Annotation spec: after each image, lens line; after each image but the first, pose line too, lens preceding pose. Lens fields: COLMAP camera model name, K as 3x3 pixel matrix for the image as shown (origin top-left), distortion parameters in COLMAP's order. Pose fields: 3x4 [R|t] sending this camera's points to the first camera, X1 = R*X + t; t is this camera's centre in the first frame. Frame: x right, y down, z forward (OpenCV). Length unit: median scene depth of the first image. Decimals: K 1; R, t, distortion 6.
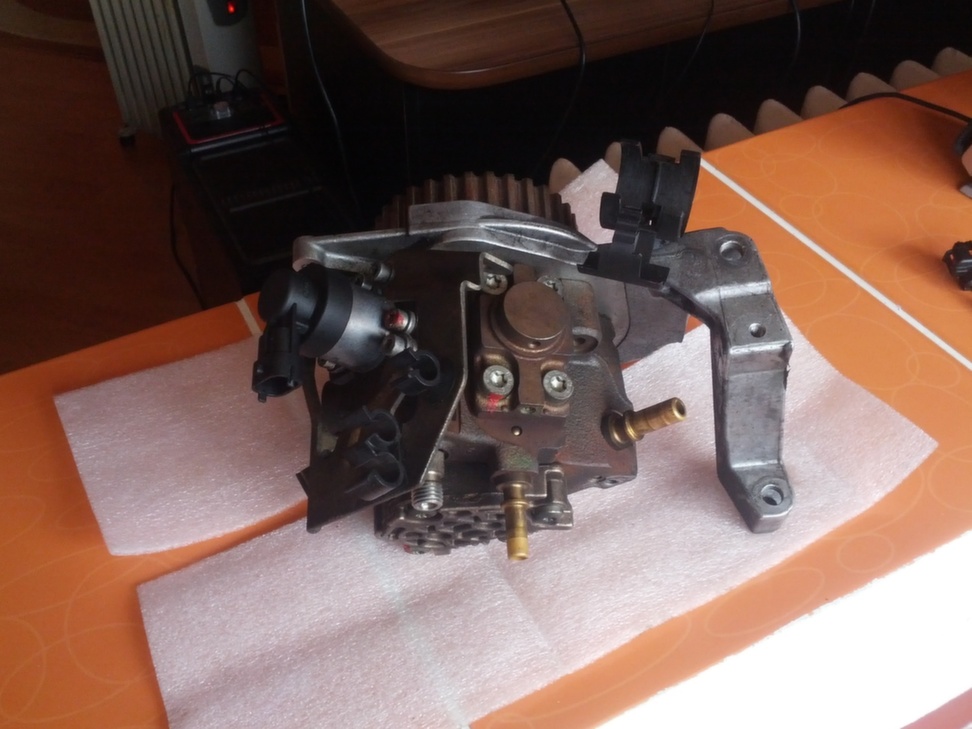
lens RADIAL K [[944.2, 0, 490.0], [0, 944.2, 364.9], [0, 0, 1]] dist [-0.017590, 0.000000]
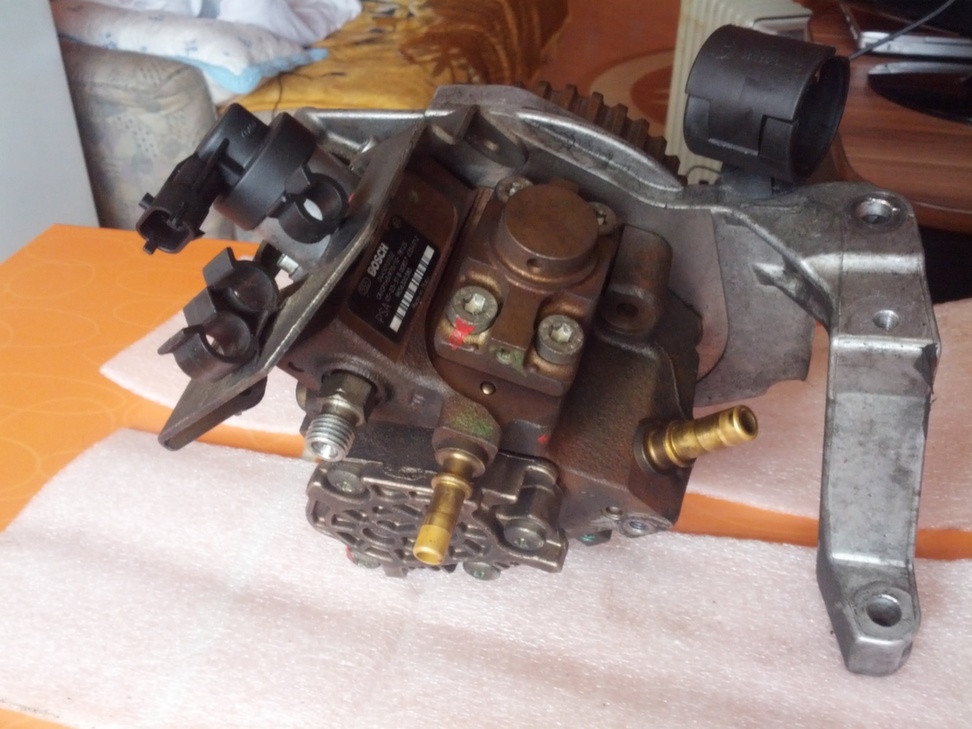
lens RADIAL K [[944.2, 0, 493.2], [0, 944.2, 370.6], [0, 0, 1]] dist [-0.017590, 0.000000]
pose [[0.943964, 0.203294, -0.260007, 0.197805], [-0.240283, 0.963367, -0.119116, 0.131762], [0.226266, 0.174916, 0.958232, 0.323039]]
